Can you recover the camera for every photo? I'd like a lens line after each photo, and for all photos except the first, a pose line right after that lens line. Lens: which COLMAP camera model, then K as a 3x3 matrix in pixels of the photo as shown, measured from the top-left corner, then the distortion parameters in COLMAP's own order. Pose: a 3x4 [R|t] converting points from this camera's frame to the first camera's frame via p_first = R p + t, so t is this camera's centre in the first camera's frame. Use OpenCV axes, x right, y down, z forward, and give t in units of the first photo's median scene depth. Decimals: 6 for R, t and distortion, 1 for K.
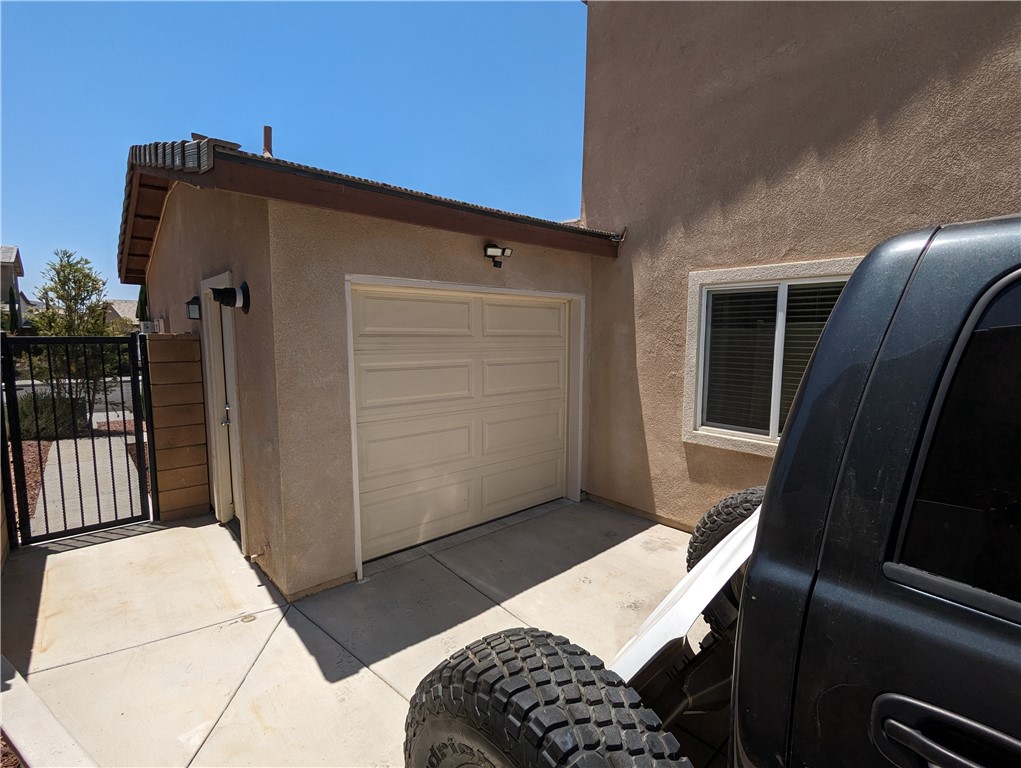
lens RADIAL K [[483.9, 0, 510.5], [0, 483.9, 384.0], [0, 0, 1]] dist [0.000250, 0.000031]
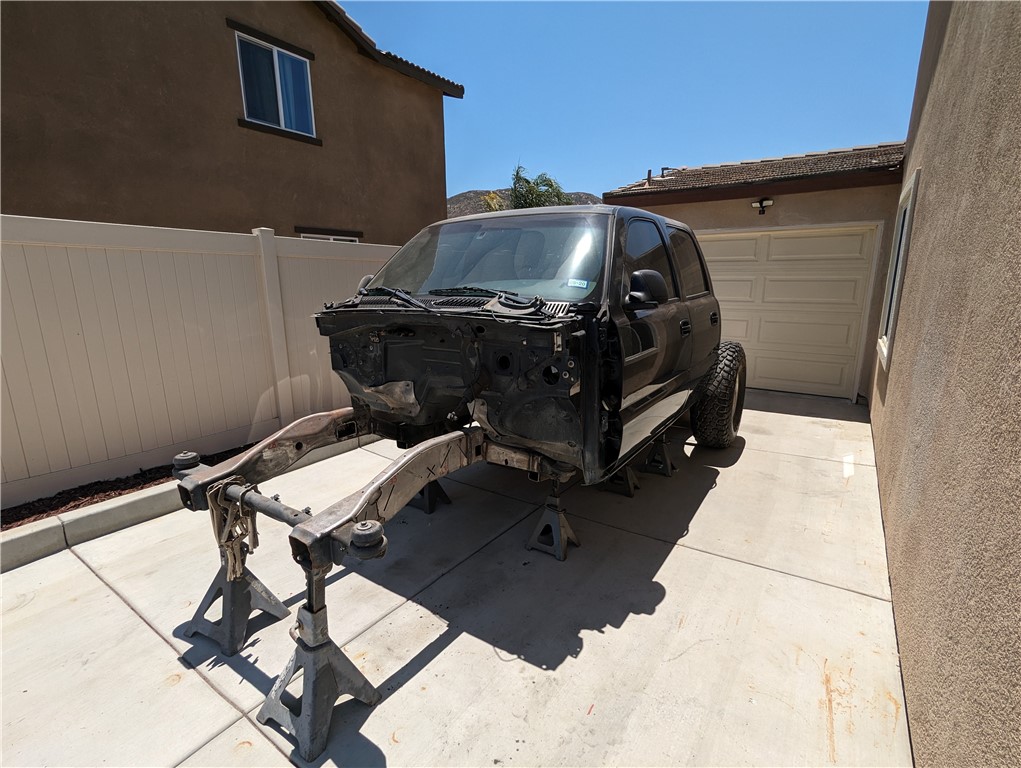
lens RADIAL K [[483.9, 0, 510.5], [0, 483.9, 384.0], [0, 0, 1]] dist [0.000250, 0.000031]
pose [[0.242782, 0.207263, -0.947681, 1.236751], [-0.090510, 0.977487, 0.190595, 0.059130], [0.965849, 0.039501, 0.256075, -0.128988]]
